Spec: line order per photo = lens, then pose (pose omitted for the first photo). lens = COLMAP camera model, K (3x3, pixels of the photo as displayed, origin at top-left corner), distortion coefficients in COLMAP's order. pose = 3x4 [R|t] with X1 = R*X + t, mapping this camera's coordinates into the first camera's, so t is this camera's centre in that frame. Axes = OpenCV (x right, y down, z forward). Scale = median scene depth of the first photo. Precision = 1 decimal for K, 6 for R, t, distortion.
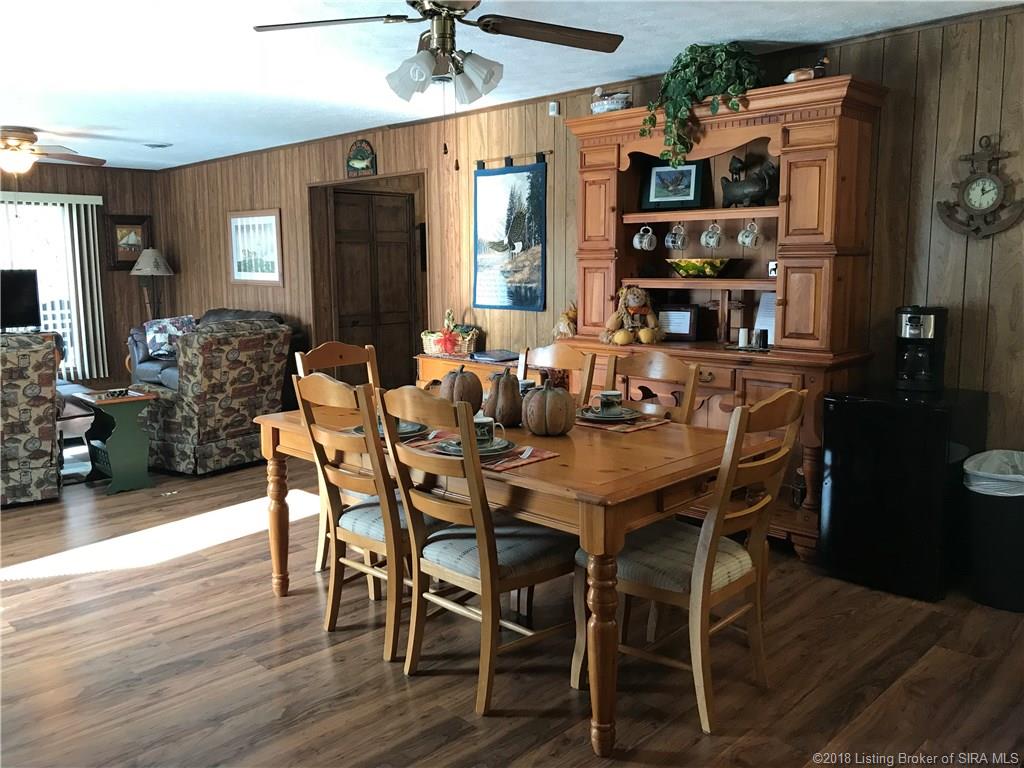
lens RADIAL K [[842.2, 0, 507.9], [0, 842.2, 379.9], [0, 0, 1]] dist [0.033446, -0.029245]
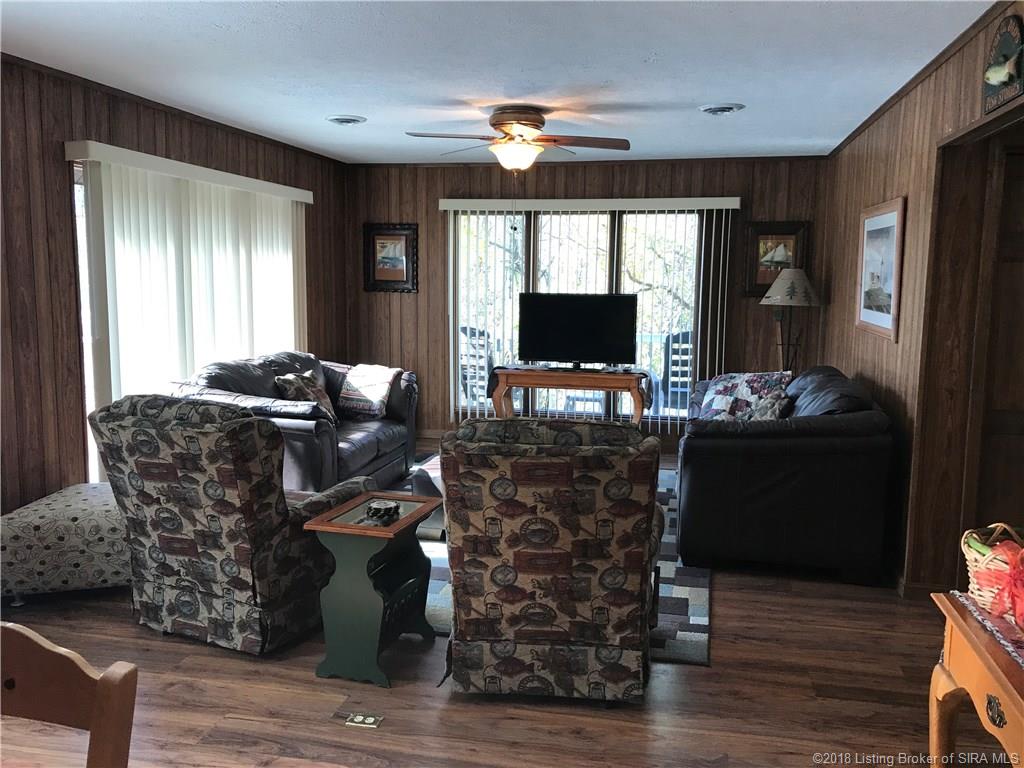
lens RADIAL K [[842.2, 0, 504.6], [0, 842.2, 369.1], [0, 0, 1]] dist [0.033446, -0.029245]
pose [[0.534239, 0.108934, -0.838285, 0.056379], [-0.132832, 0.990161, 0.044016, -0.084569], [0.834832, 0.087836, 0.543453, 0.508116]]
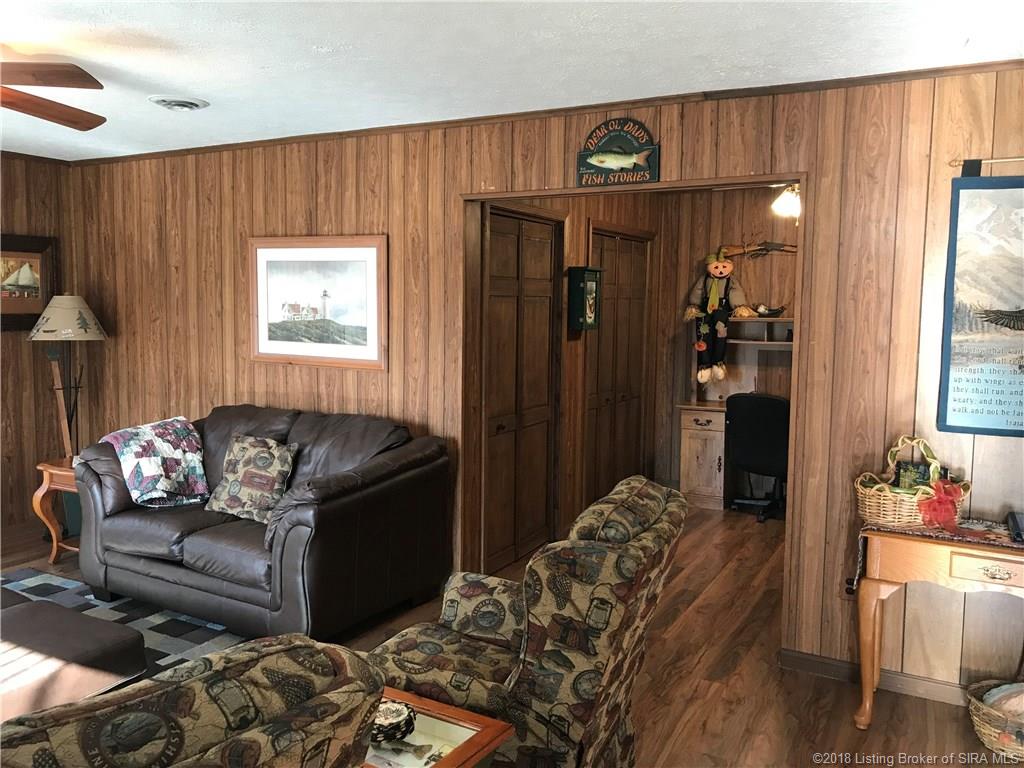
lens RADIAL K [[842.2, 0, 509.5], [0, 842.2, 372.2], [0, 0, 1]] dist [0.033446, -0.029245]
pose [[0.958612, -0.006373, 0.284645, -0.355120], [0.021754, 0.998466, -0.050908, -0.079036], [-0.283884, 0.054993, 0.957280, 0.434986]]
